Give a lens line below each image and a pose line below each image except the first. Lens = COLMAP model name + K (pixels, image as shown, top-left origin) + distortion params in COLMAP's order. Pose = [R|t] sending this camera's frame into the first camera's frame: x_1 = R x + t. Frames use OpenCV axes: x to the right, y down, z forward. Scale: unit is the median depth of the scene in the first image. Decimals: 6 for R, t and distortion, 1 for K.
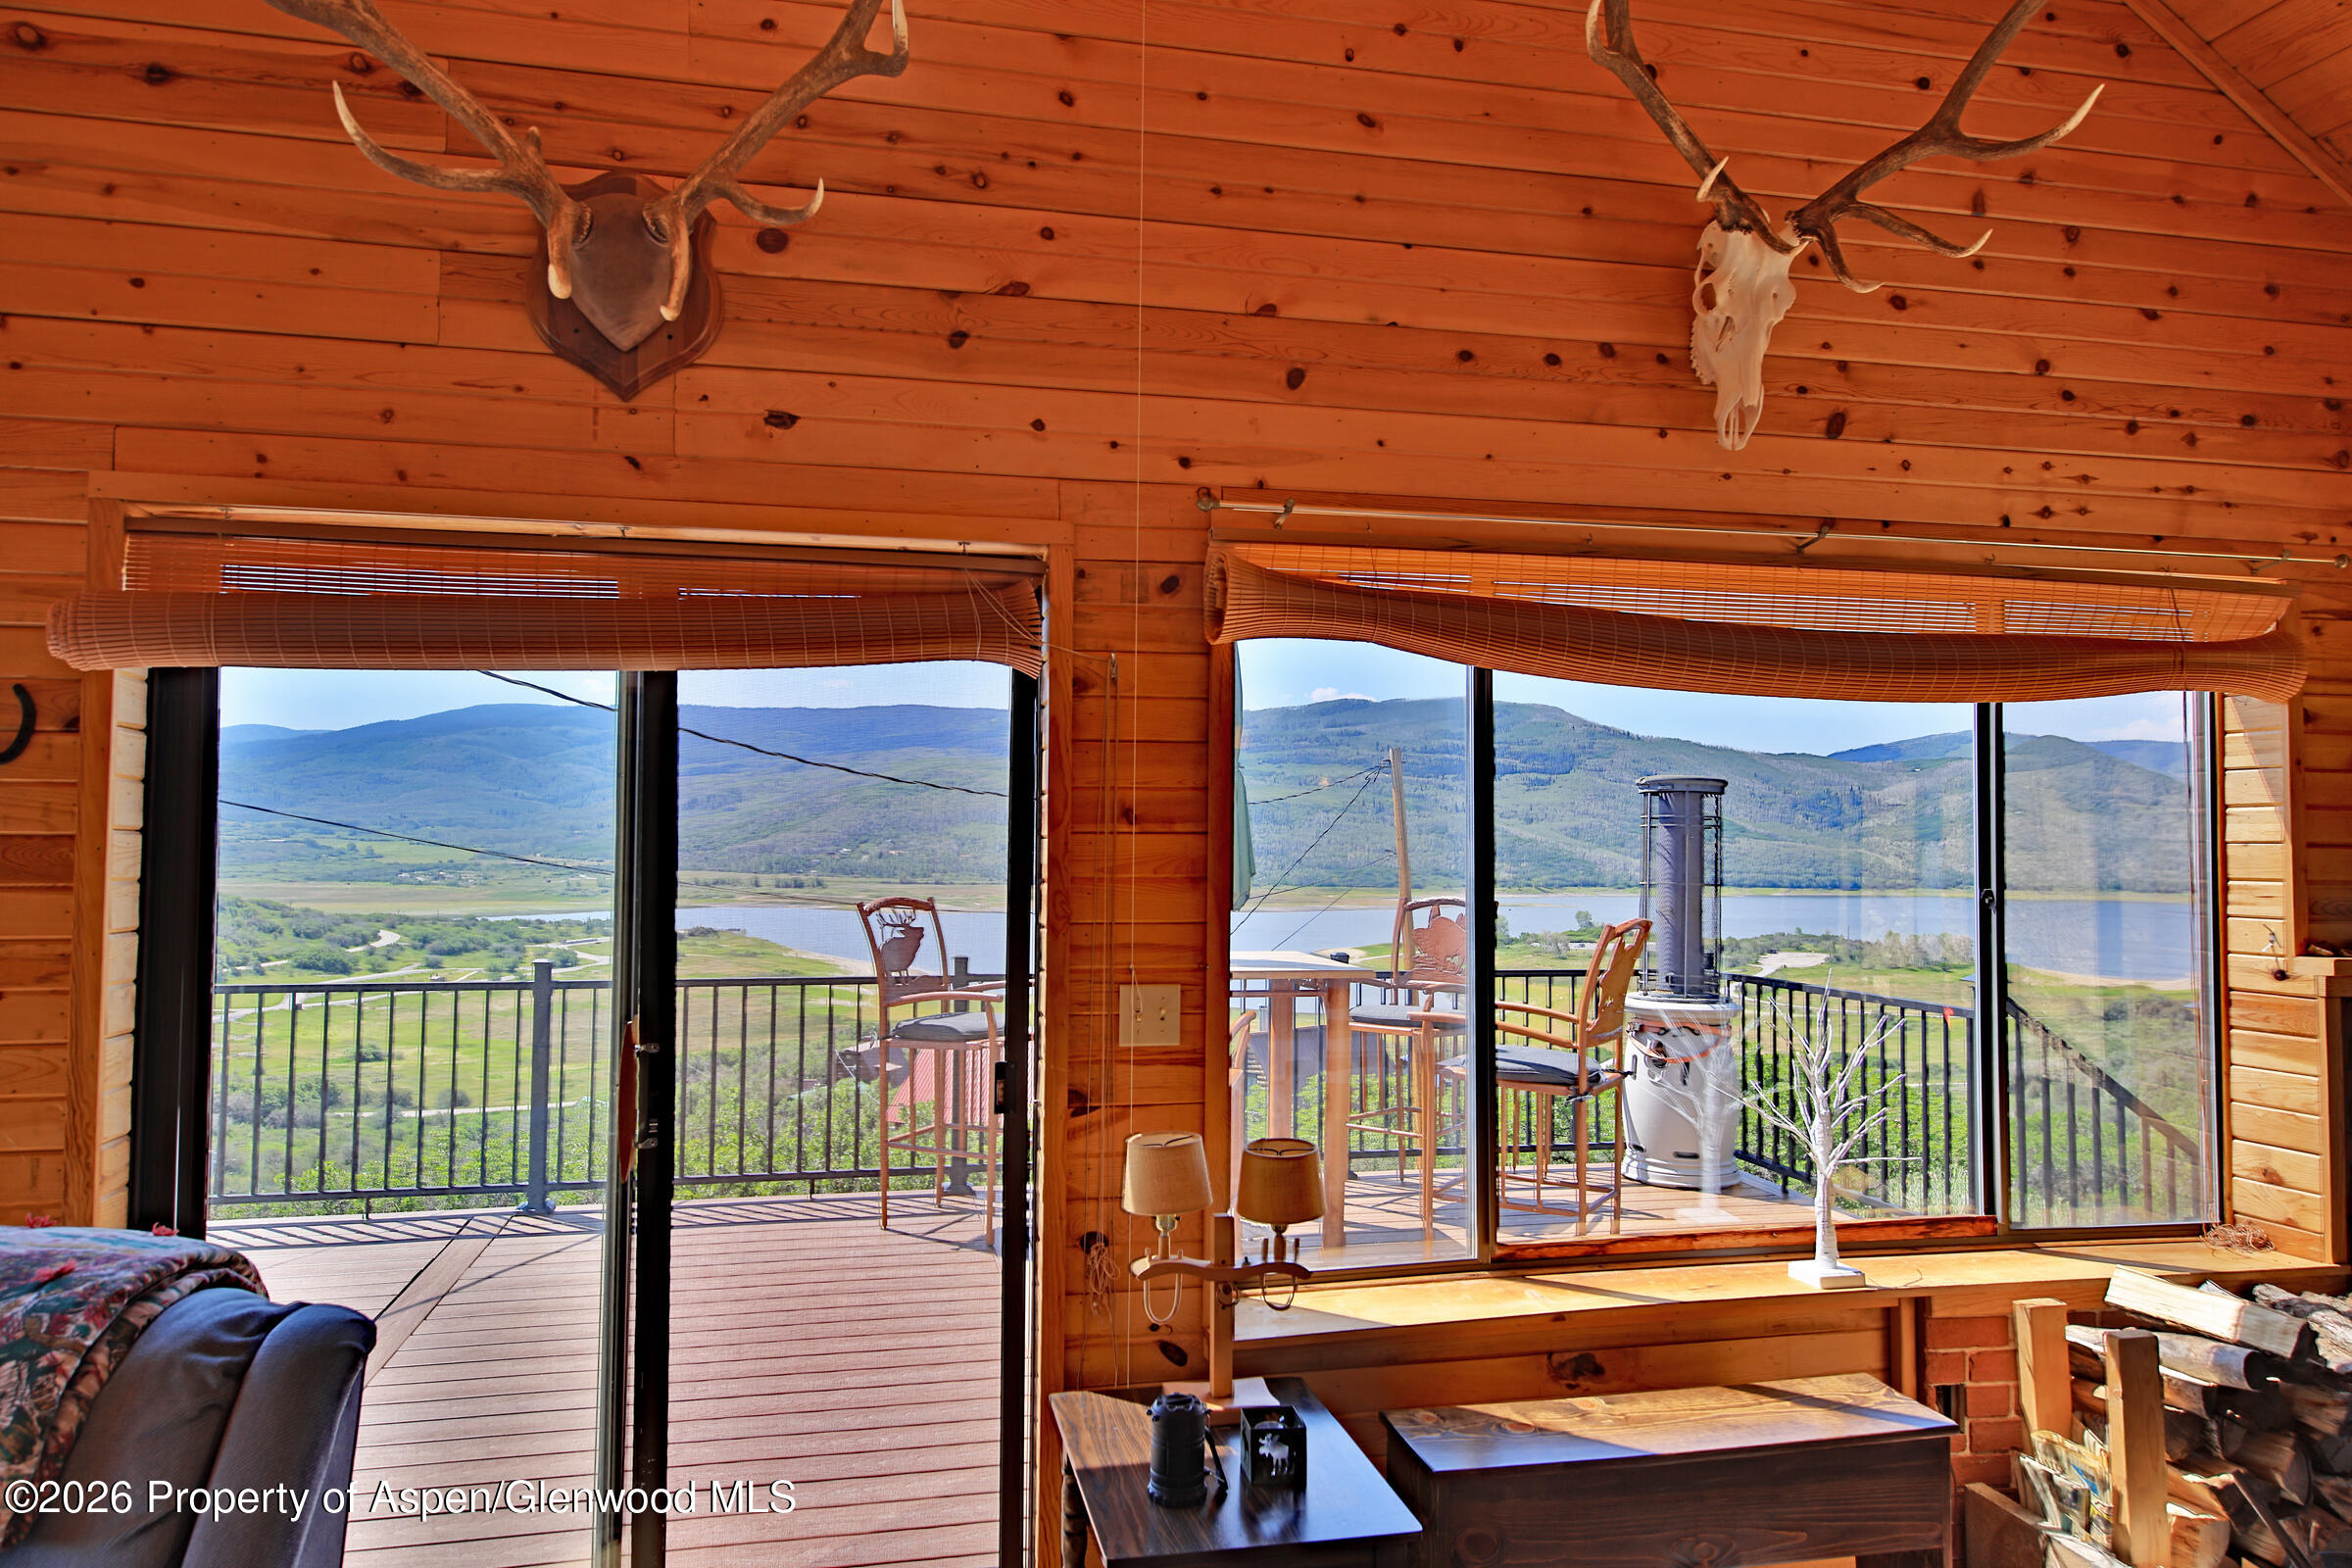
lens RADIAL K [[1516.0, 0, 1174.6], [0, 1516.0, 778.7], [0, 0, 1]] dist [0.025837, -0.008657]
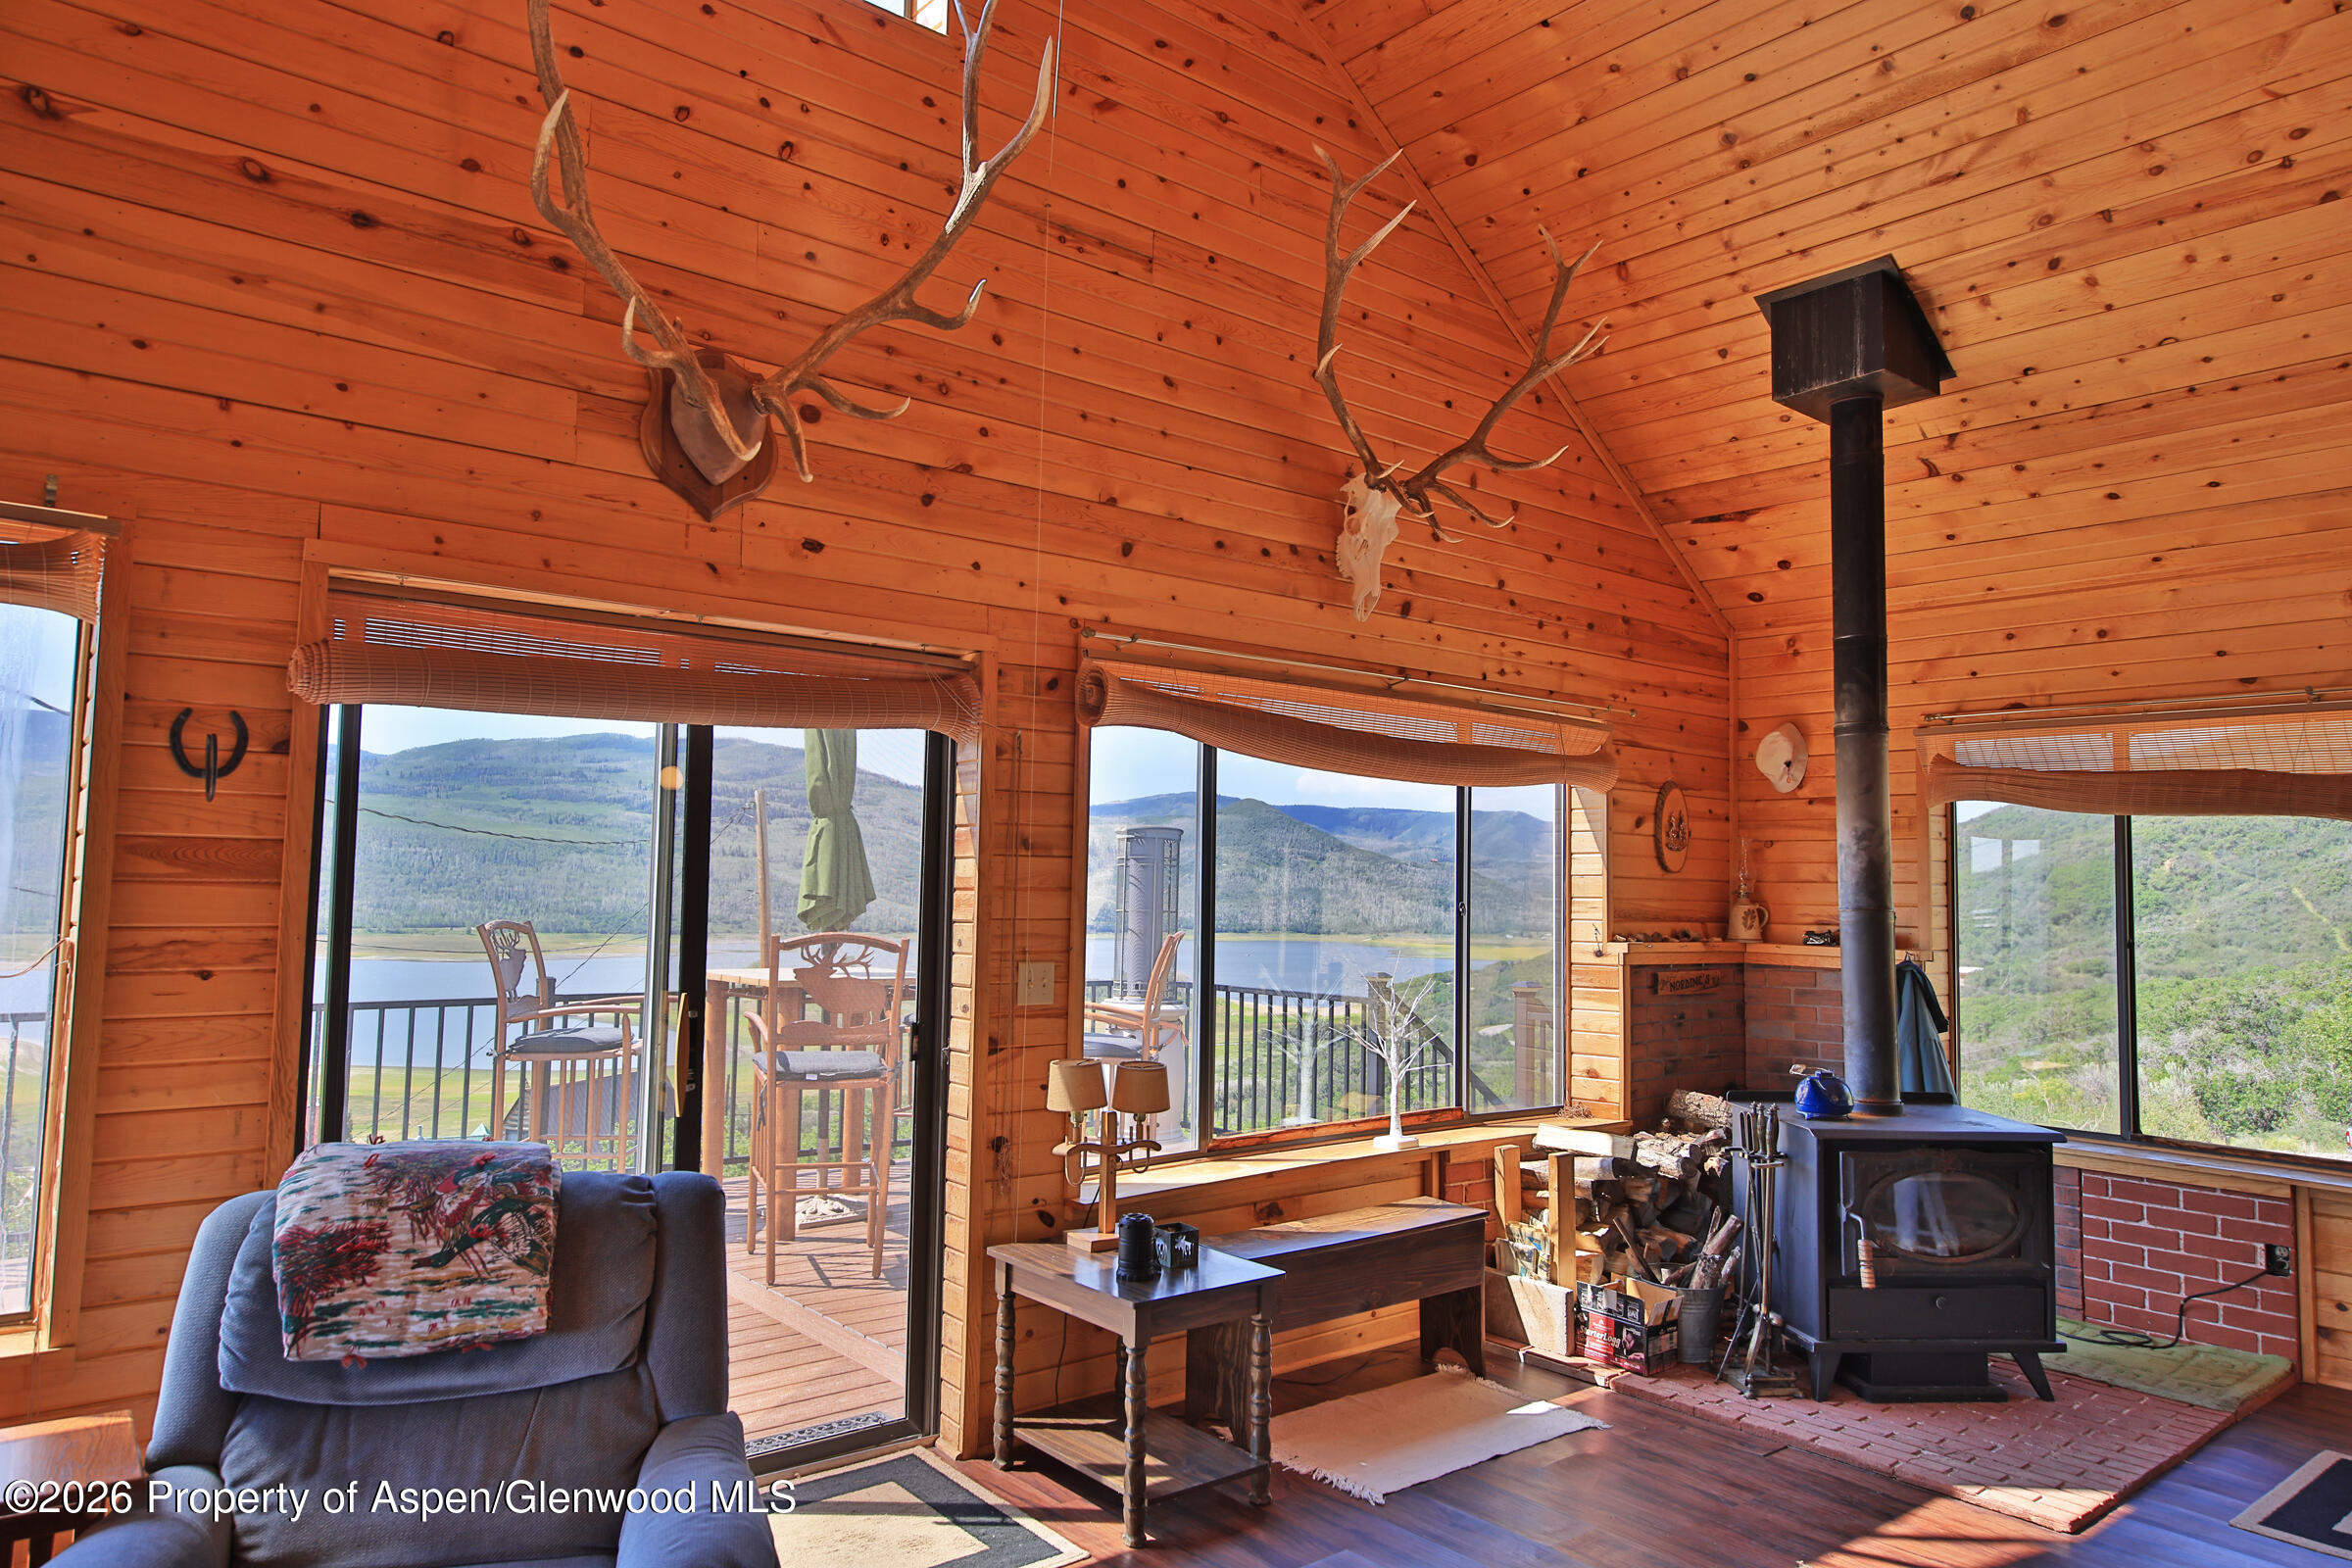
lens RADIAL K [[1516.0, 0, 1181.7], [0, 1516.0, 783.8], [0, 0, 1]] dist [0.025837, -0.008657]
pose [[0.887550, 0.040810, 0.458900, -0.540612], [-0.028690, 0.999032, -0.033355, 0.010915], [-0.459817, 0.016438, 0.887862, -0.326768]]
